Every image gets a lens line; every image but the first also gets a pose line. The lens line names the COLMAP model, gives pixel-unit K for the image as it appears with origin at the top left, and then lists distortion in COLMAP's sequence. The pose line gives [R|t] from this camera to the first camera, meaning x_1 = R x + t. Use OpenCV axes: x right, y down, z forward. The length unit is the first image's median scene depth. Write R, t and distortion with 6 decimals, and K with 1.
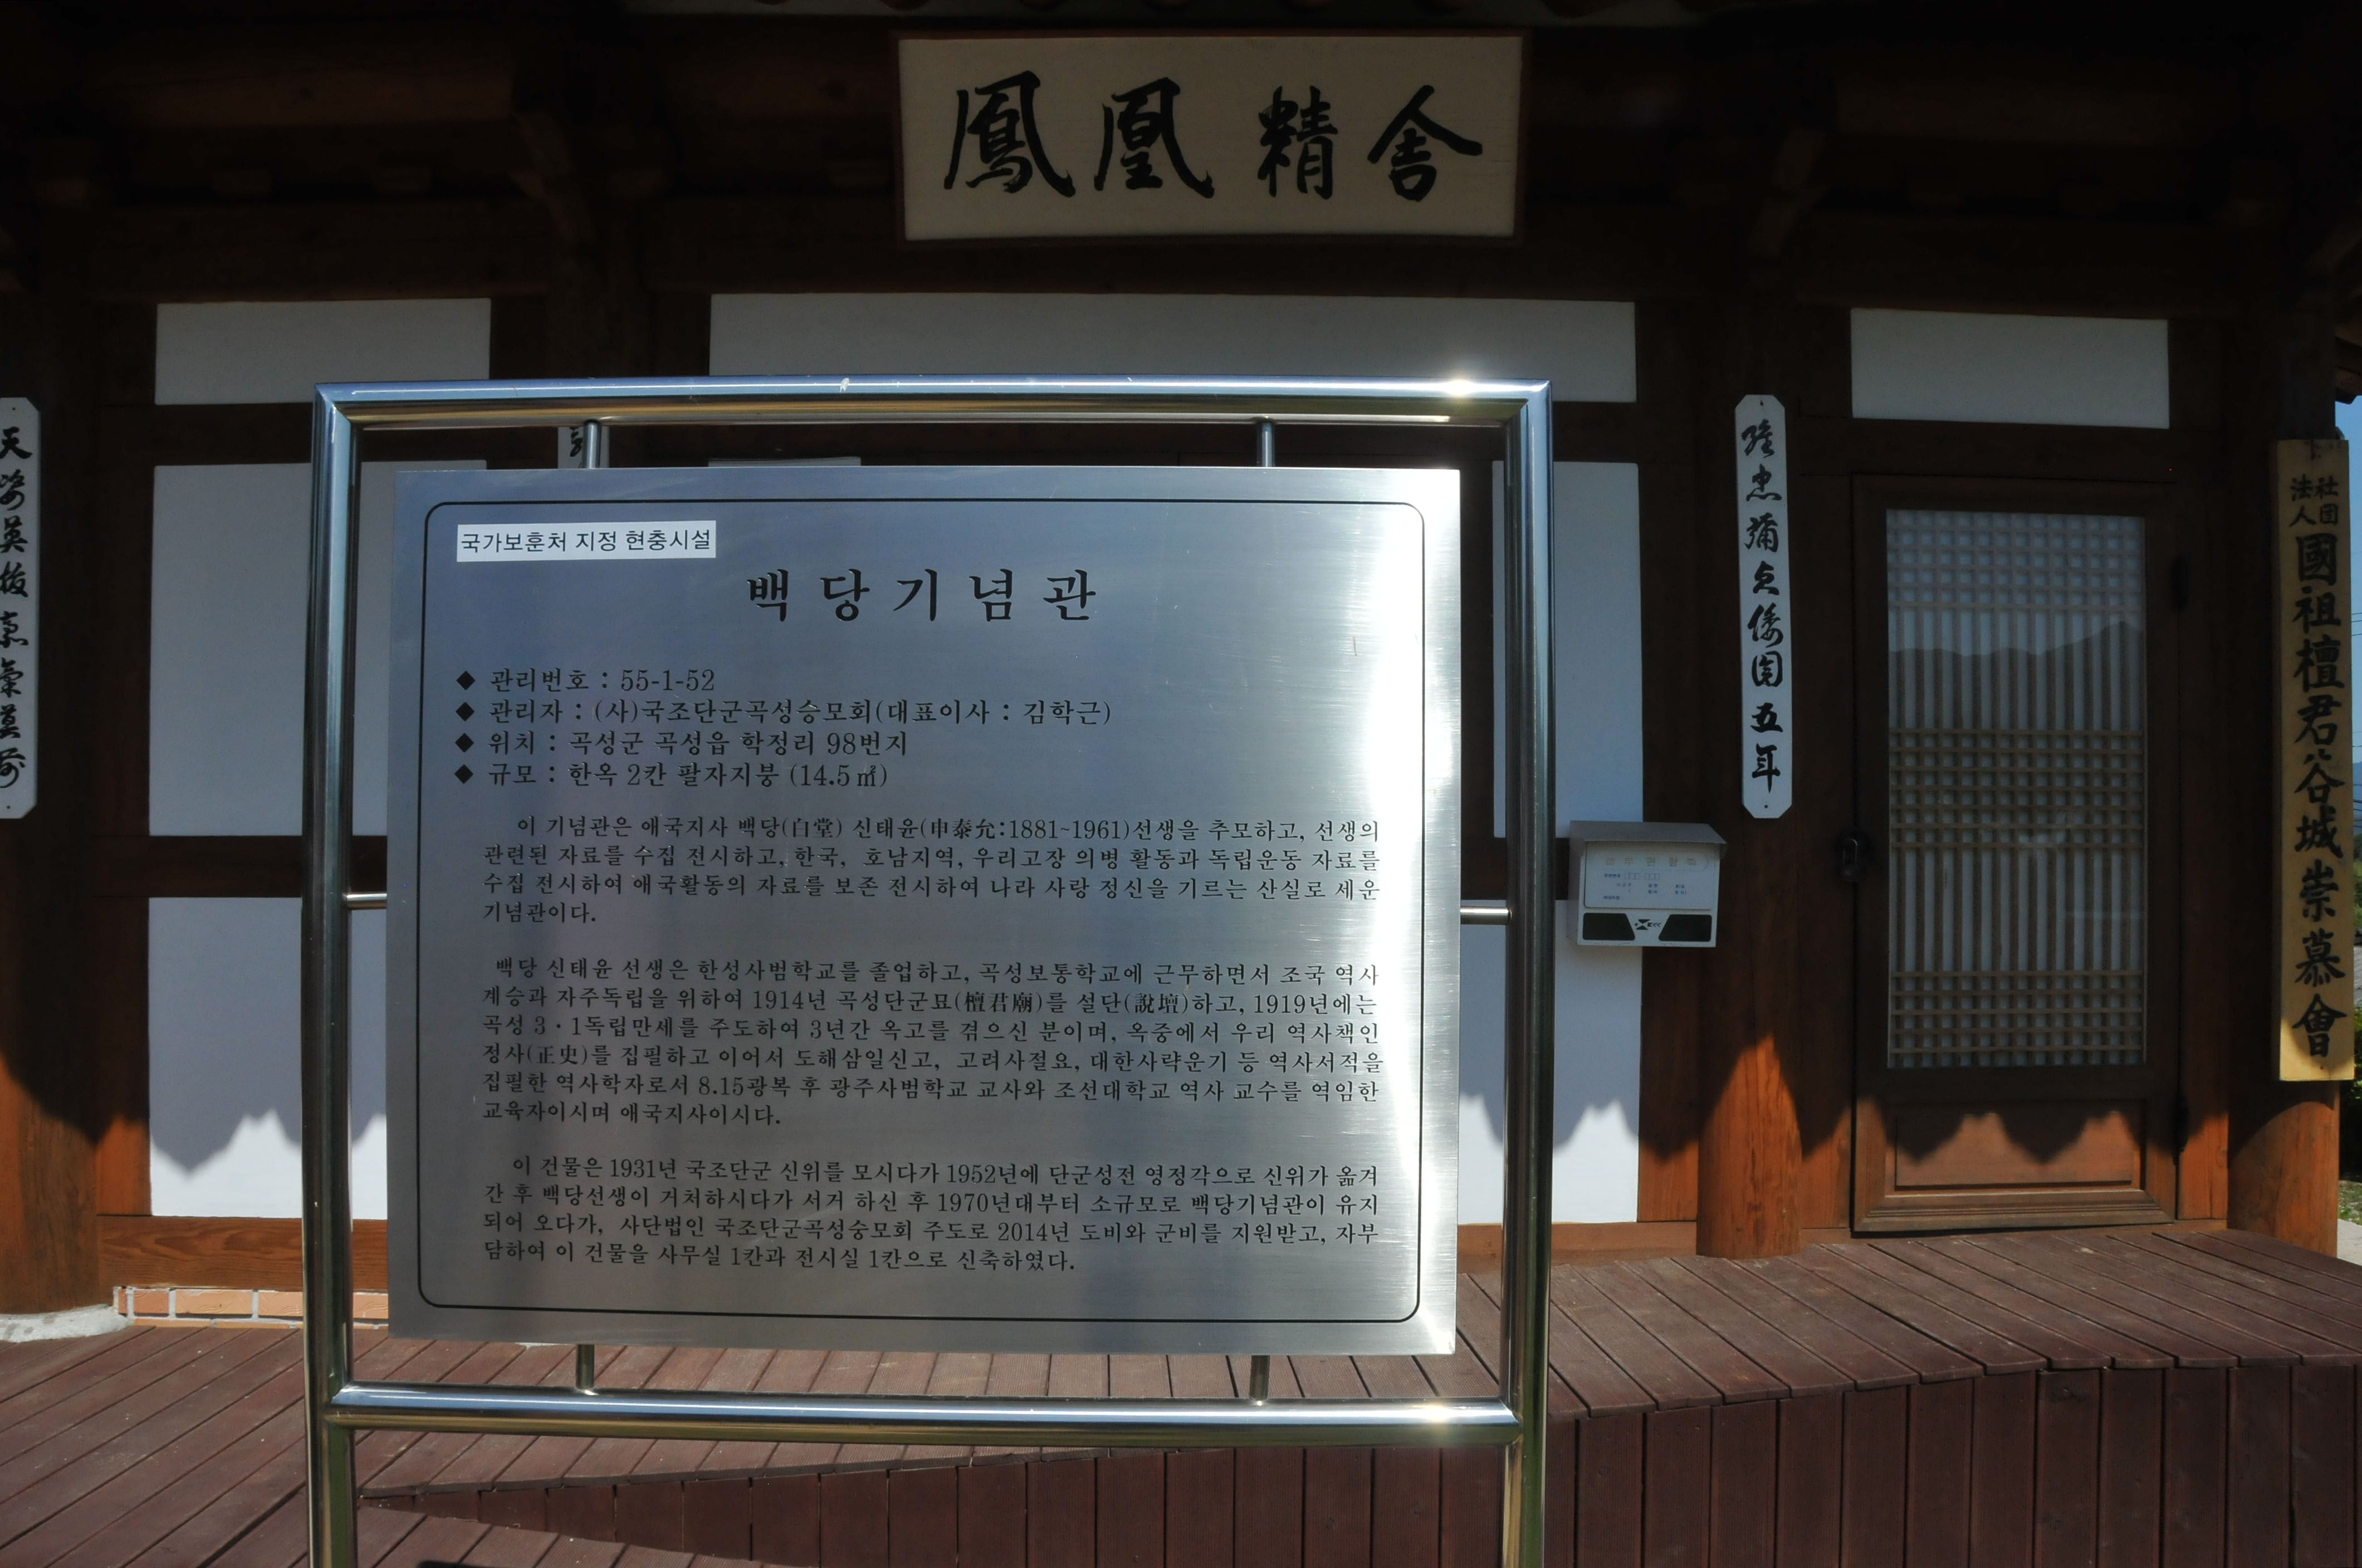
lens RADIAL K [[1852.4, 0, 1161.6], [0, 1852.4, 850.0], [0, 0, 1]] dist [-0.168775, 0.131682]
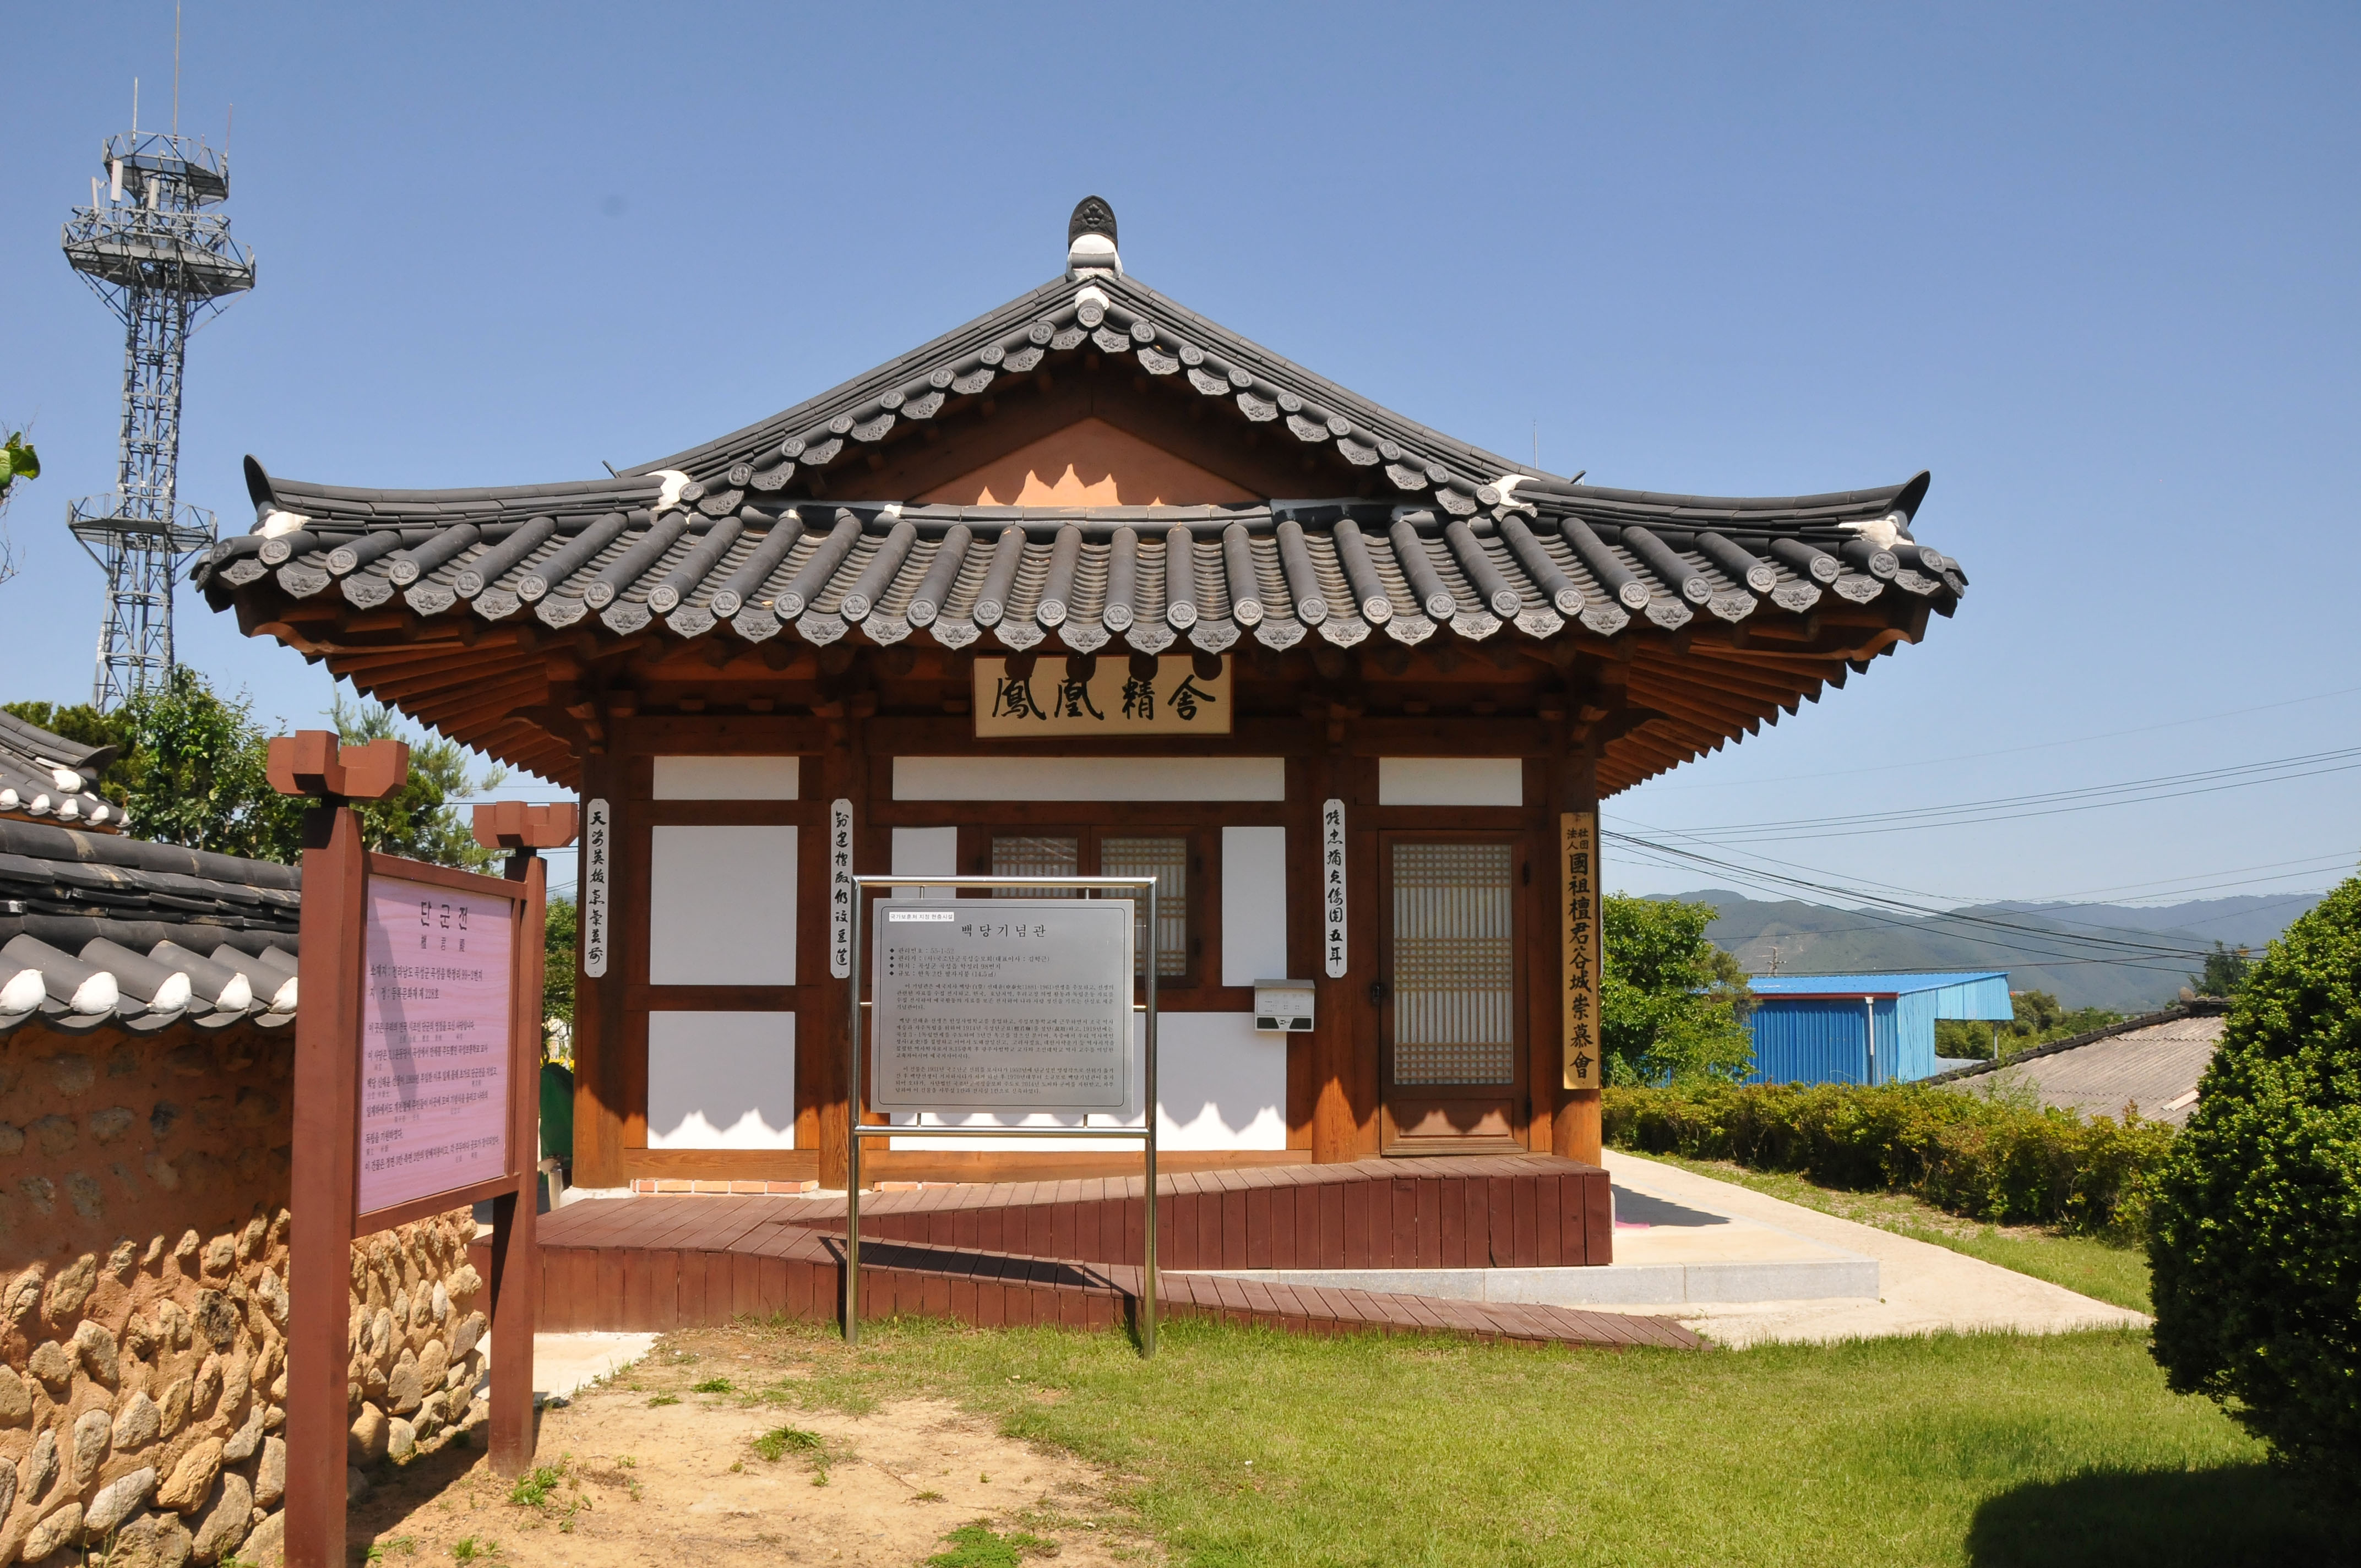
lens RADIAL K [[1851.8, 0, 1161.1], [0, 1851.8, 850.0], [0, 0, 1]] dist [-0.168775, 0.131682]
pose [[0.999988, -0.002032, 0.004346, 0.092866], [0.002355, 0.997136, -0.075597, -0.001488], [-0.004180, 0.075606, 0.997129, -1.426036]]
